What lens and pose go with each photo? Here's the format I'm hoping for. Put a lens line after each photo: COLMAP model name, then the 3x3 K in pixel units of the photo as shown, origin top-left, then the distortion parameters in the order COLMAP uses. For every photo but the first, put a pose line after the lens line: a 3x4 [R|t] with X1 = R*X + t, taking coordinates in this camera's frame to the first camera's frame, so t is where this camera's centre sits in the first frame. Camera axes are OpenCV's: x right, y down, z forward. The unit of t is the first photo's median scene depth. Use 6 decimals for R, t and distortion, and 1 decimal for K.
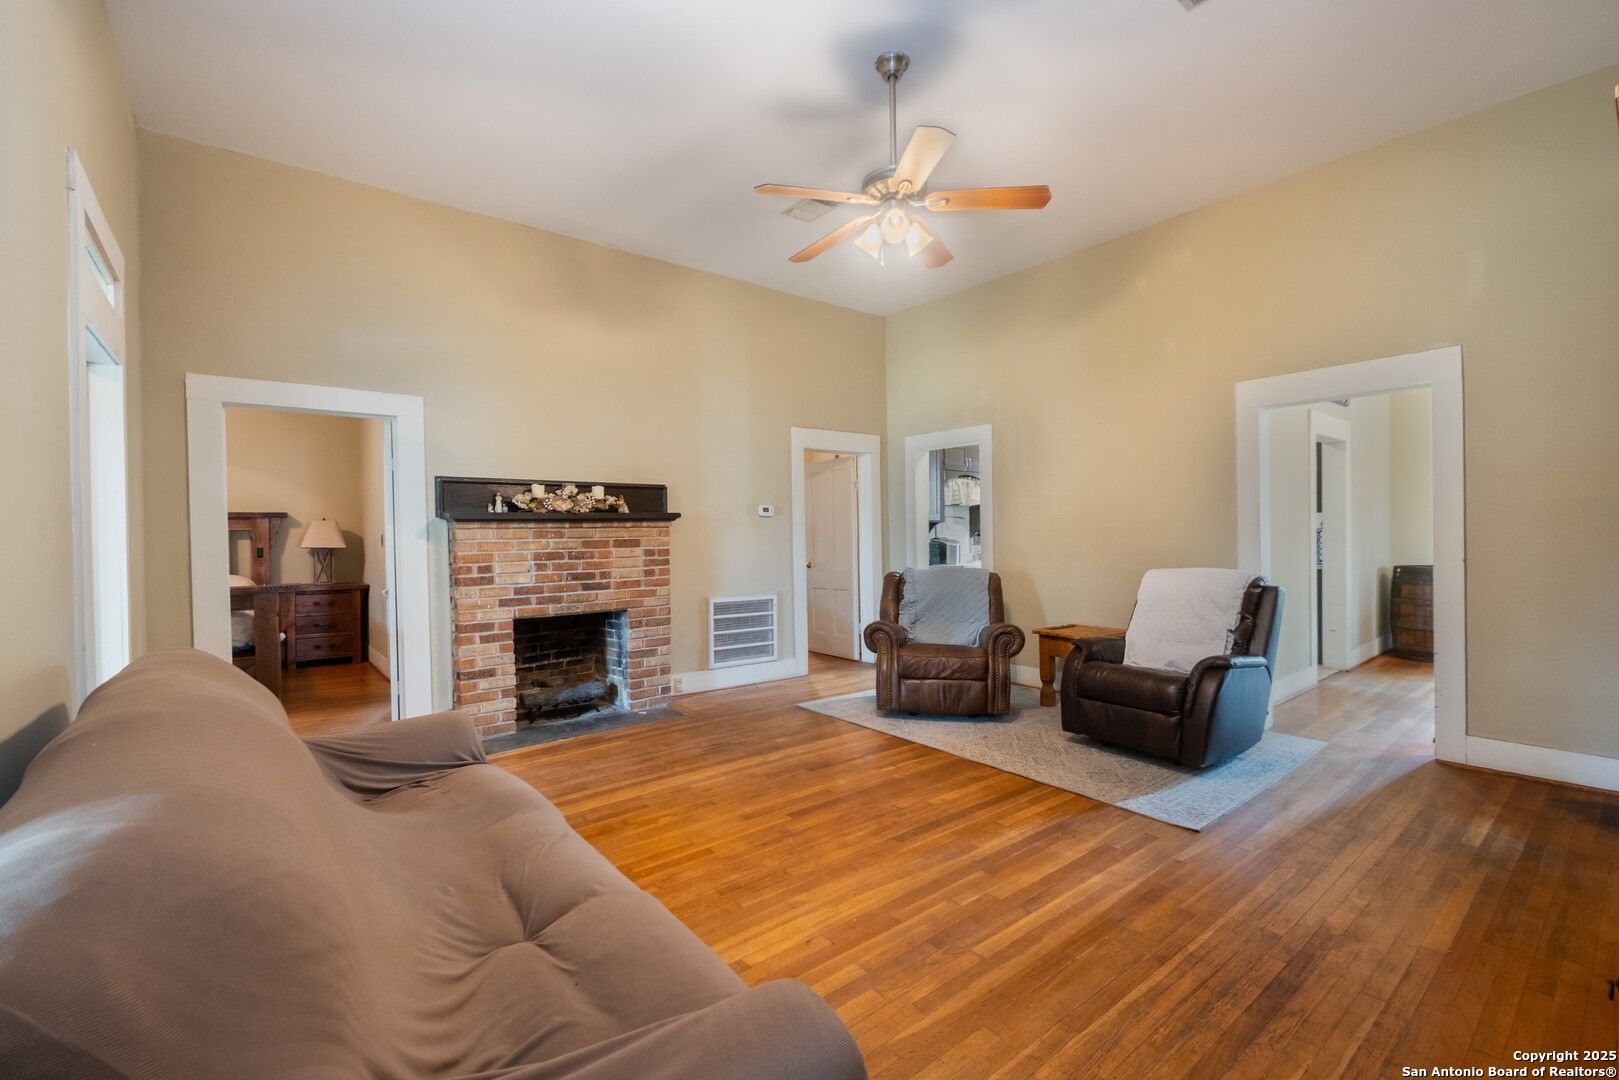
lens RADIAL K [[699.2, 0, 811.2], [0, 699.2, 536.9], [0, 0, 1]] dist [-0.000811, -0.000245]
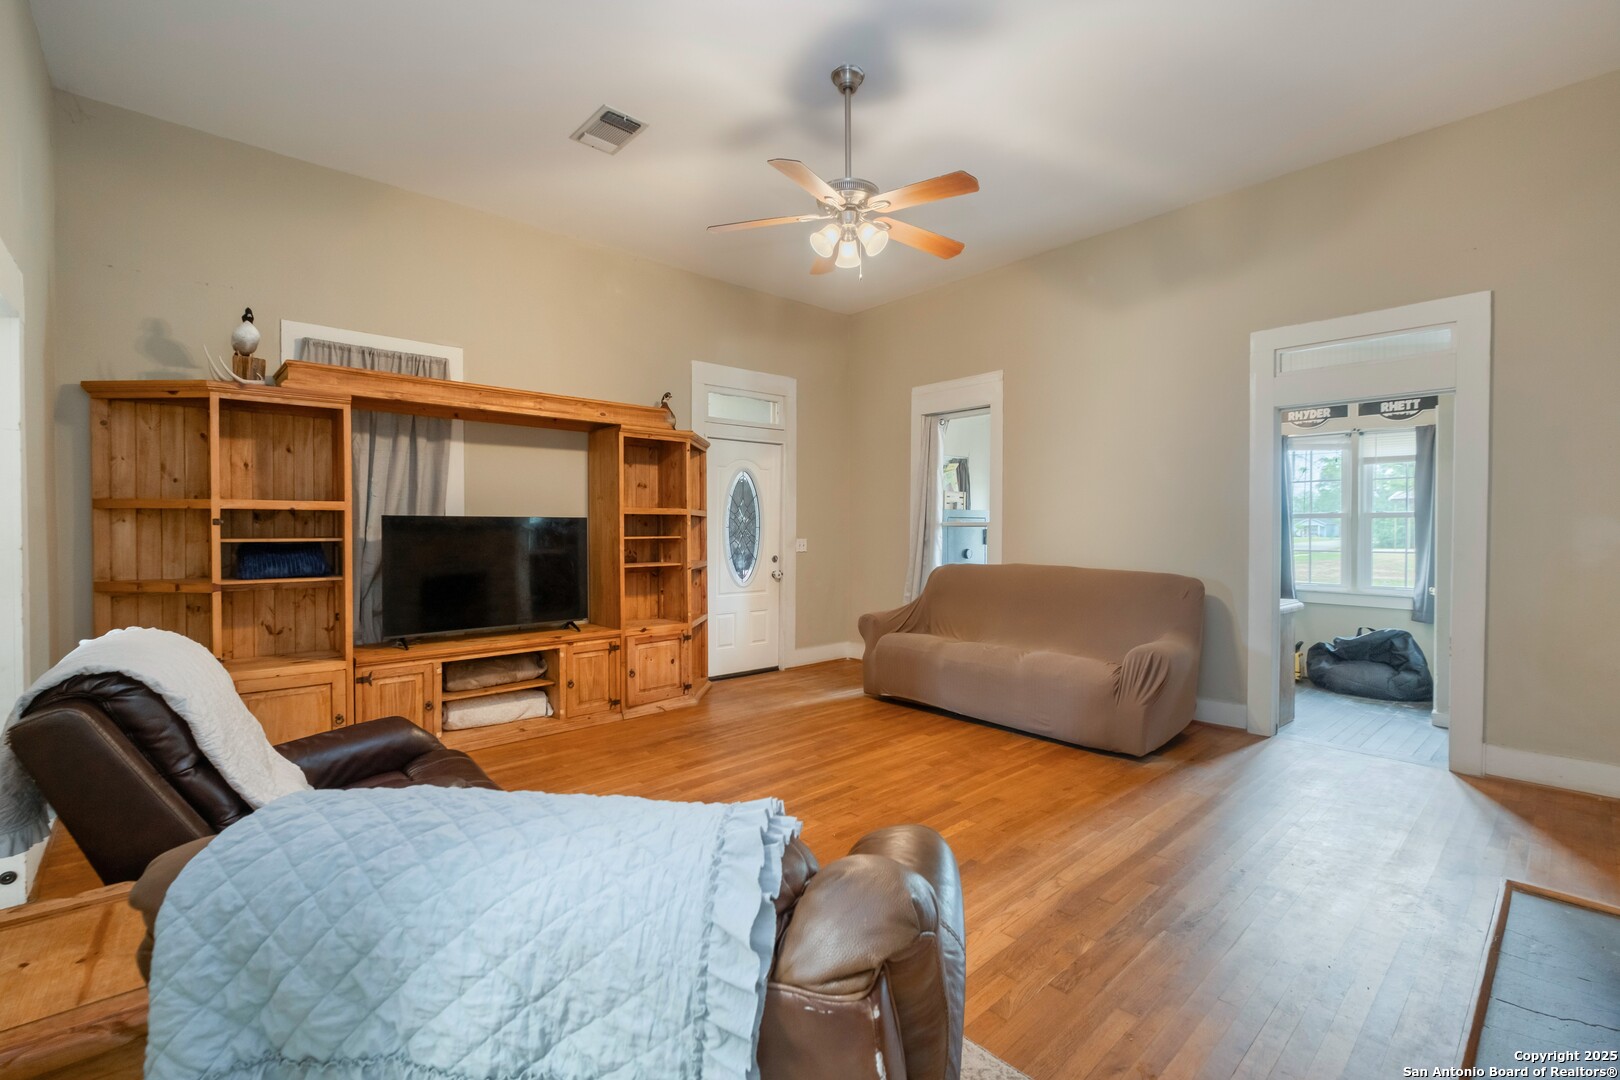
lens RADIAL K [[699.7, 0, 811.7], [0, 699.7, 536.9], [0, 0, 1]] dist [-0.000811, -0.000245]
pose [[-0.997907, 0.018891, -0.061841, 0.271475], [0.017260, 0.999492, 0.026810, -0.030559], [0.062316, 0.025687, -0.997726, 2.264313]]
